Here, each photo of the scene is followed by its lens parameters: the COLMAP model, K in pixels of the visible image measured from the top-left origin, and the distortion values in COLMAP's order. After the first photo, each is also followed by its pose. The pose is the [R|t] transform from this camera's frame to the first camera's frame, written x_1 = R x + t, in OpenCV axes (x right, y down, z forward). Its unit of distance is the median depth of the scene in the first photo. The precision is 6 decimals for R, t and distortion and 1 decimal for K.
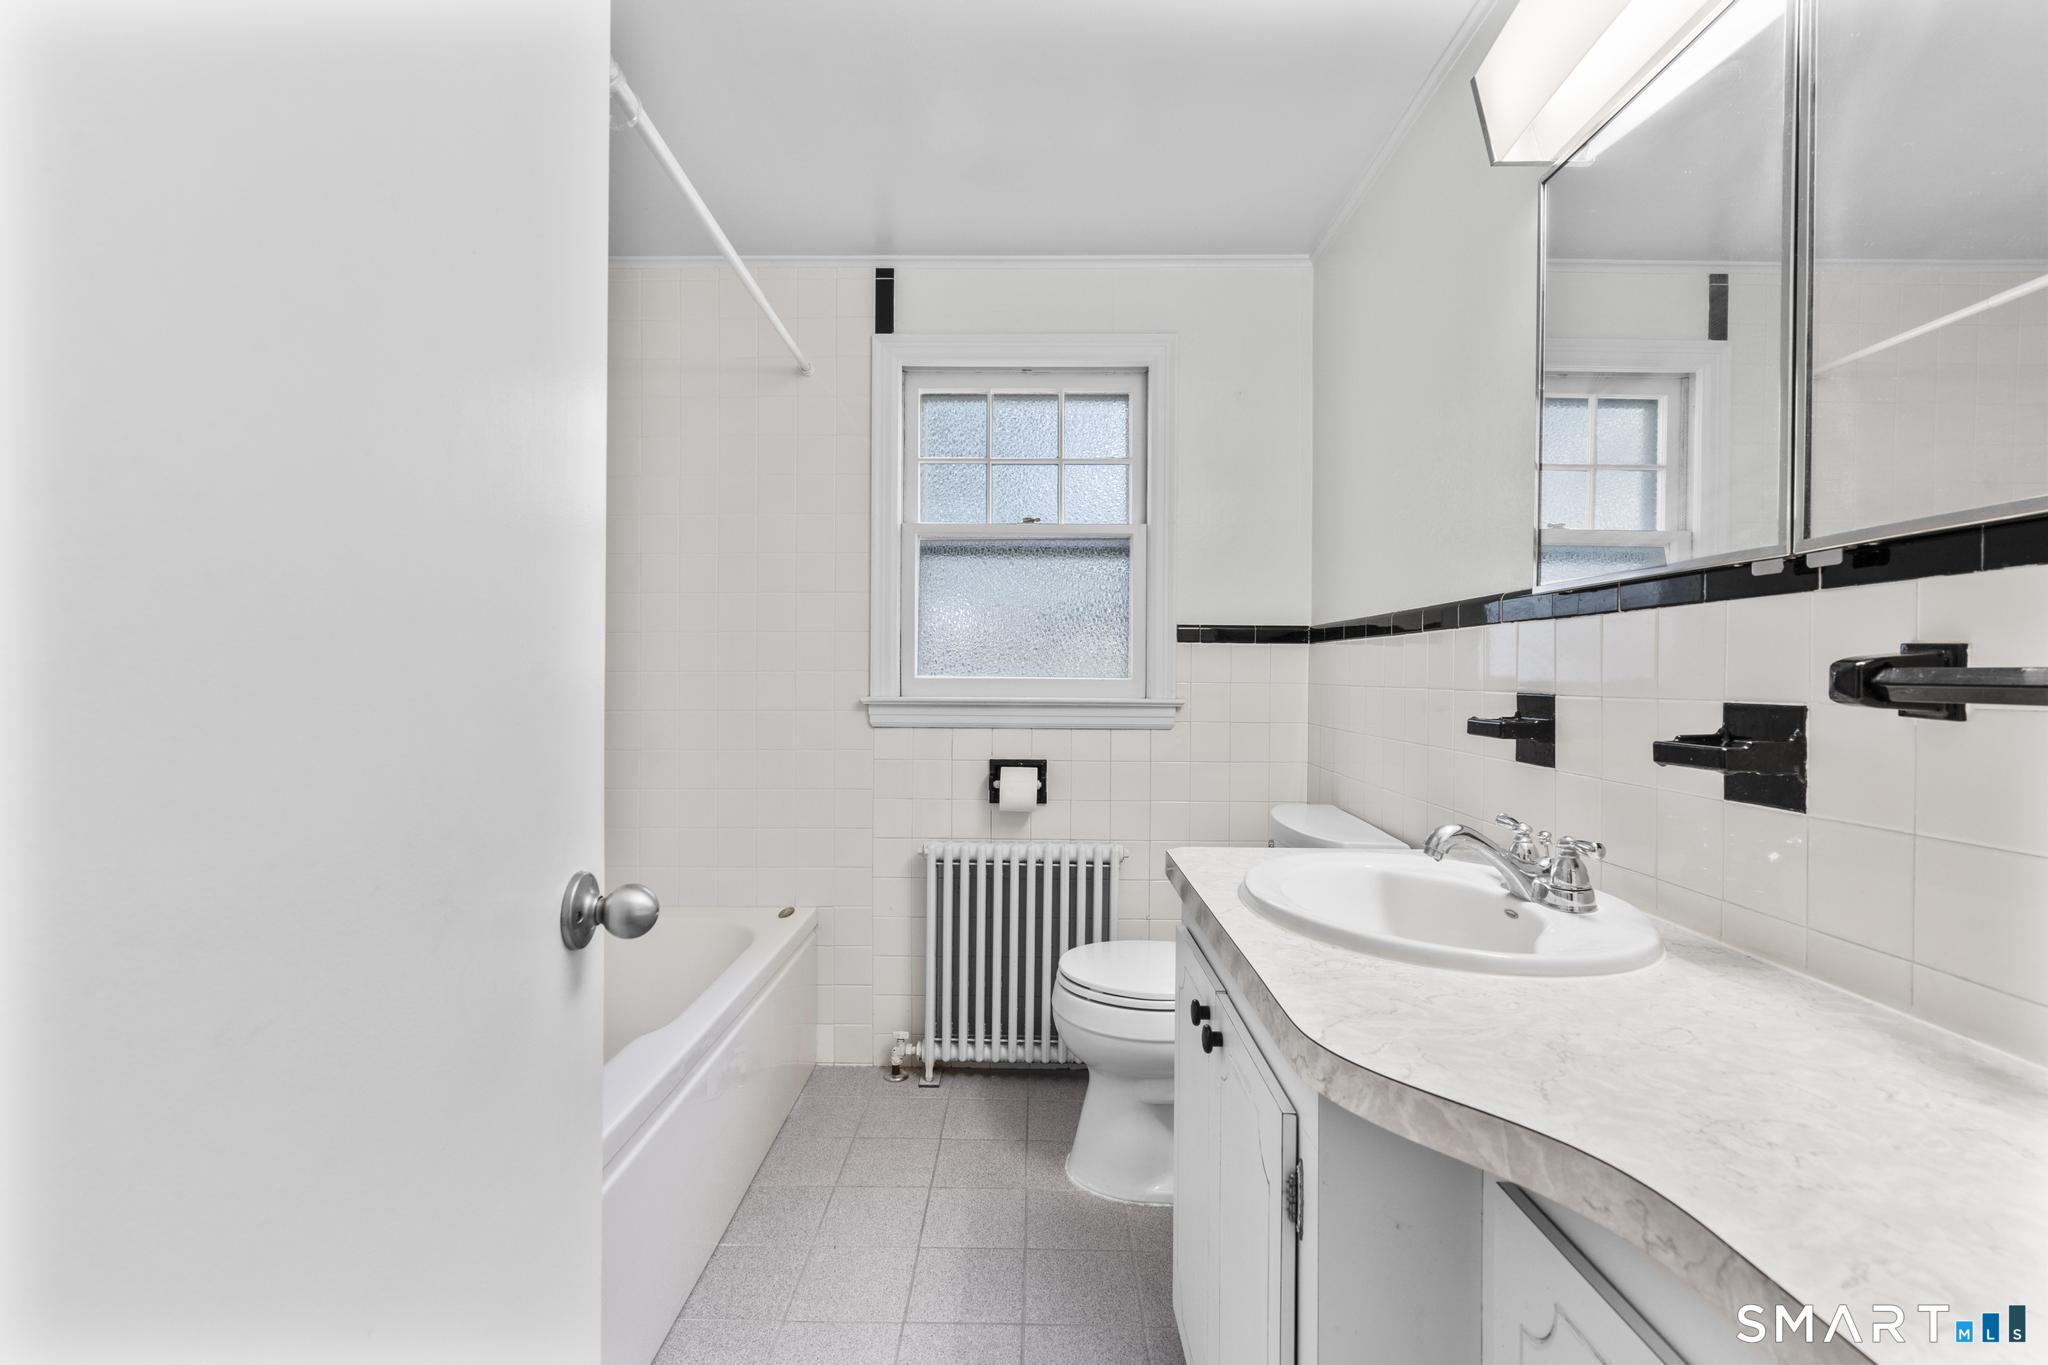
lens RADIAL K [[925.2, 0, 1020.8], [0, 925.2, 679.7], [0, 0, 1]] dist [-0.000850, -0.000393]
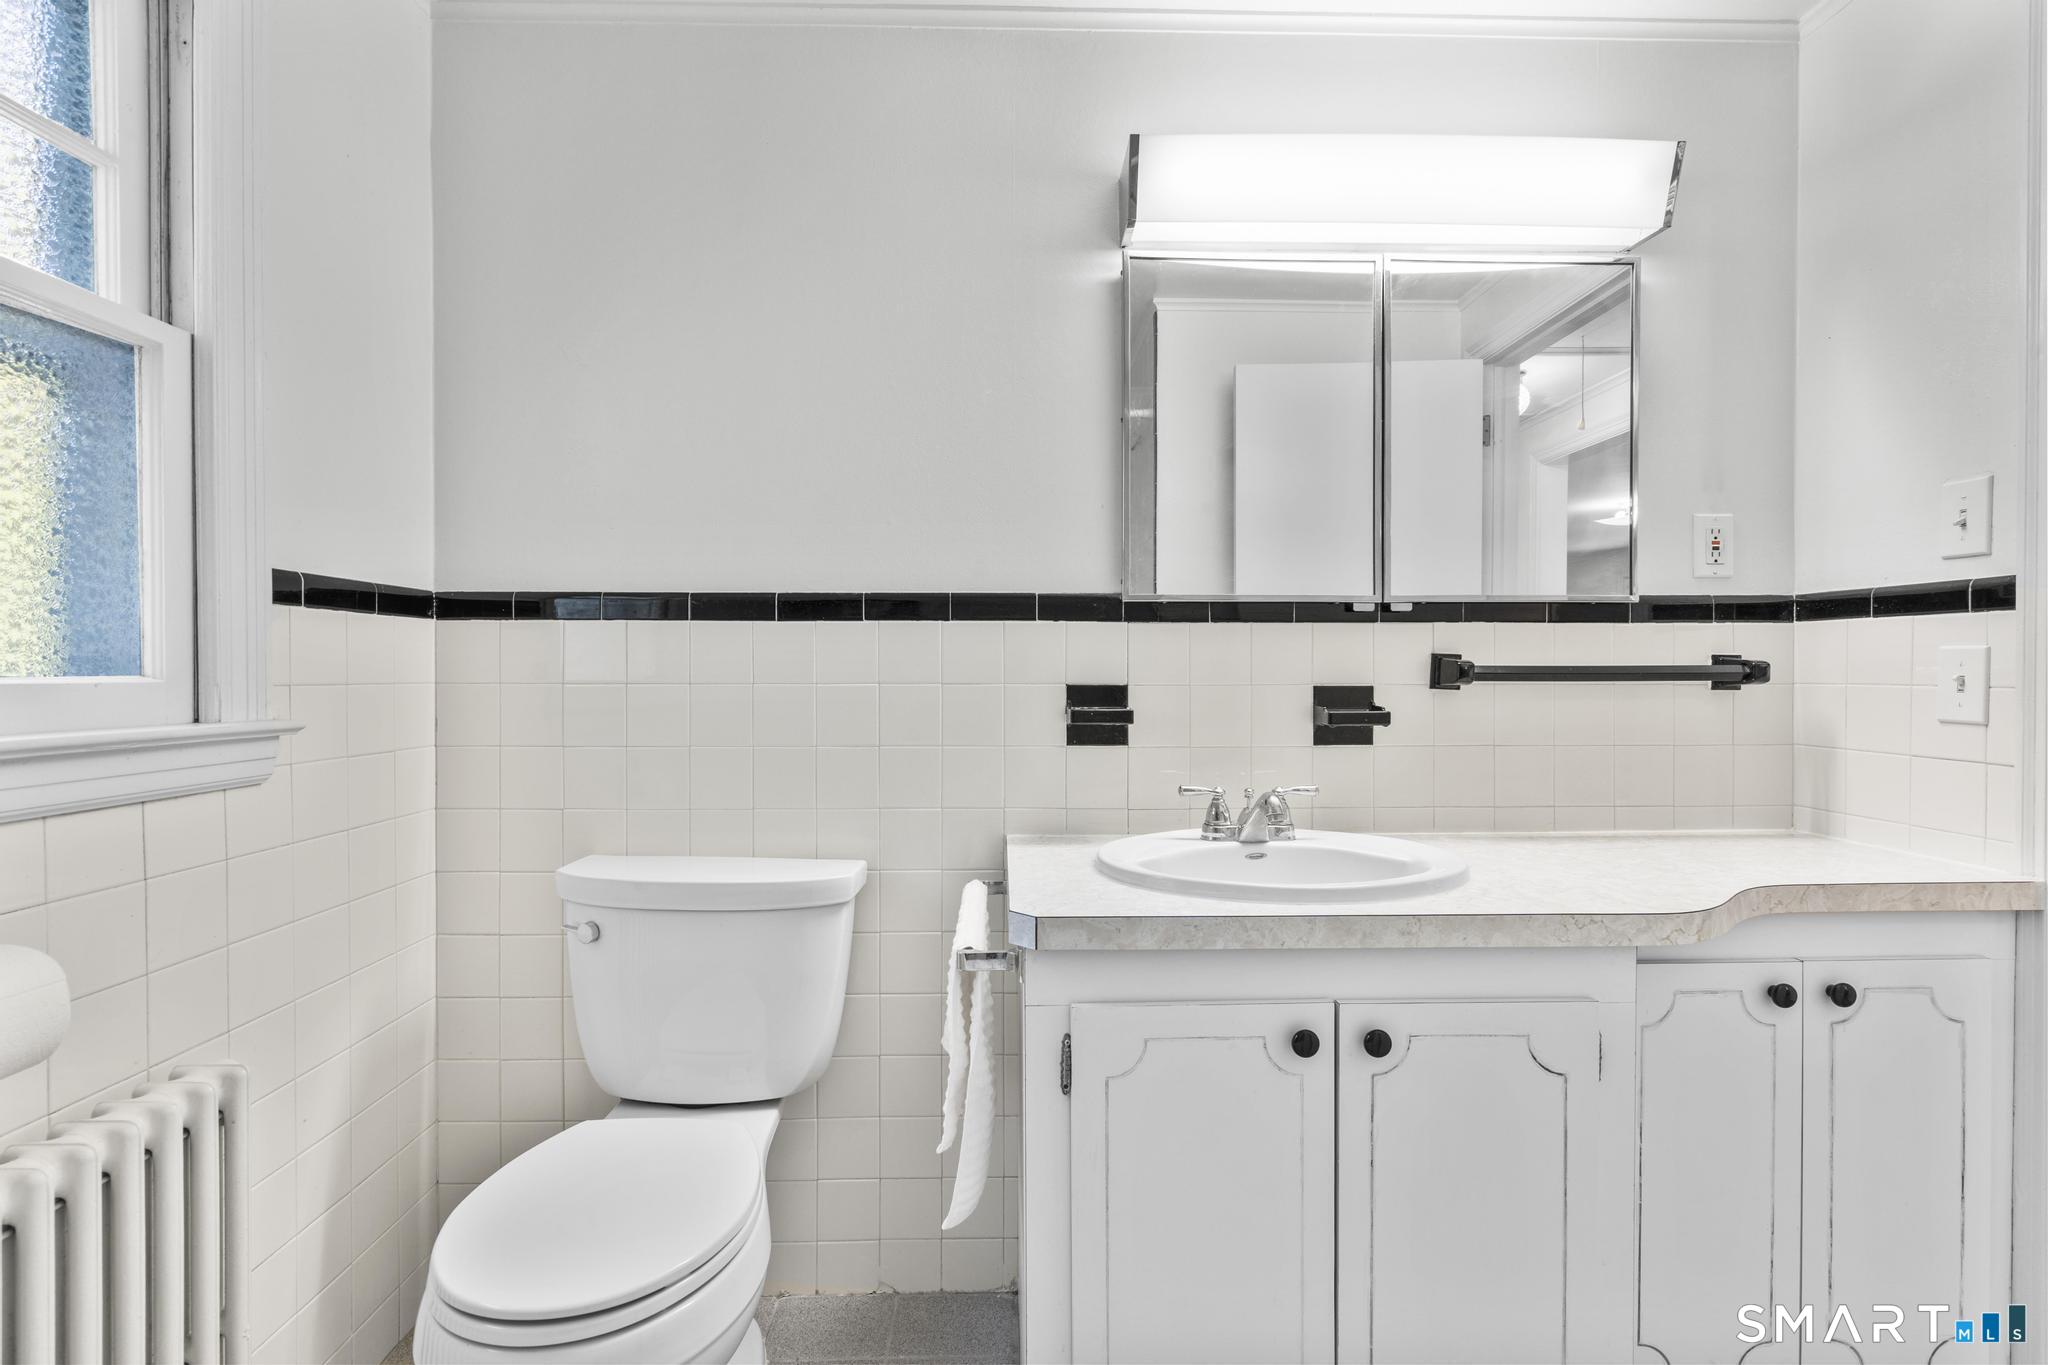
lens RADIAL K [[925.2, 0, 1027.1], [0, 925.2, 688.0], [0, 0, 1]] dist [-0.000850, -0.000393]
pose [[-0.044122, -0.003237, 0.999021, -0.906275], [0.007121, 0.999968, 0.003554, 0.021306], [-0.999001, 0.007271, -0.044098, 1.691674]]
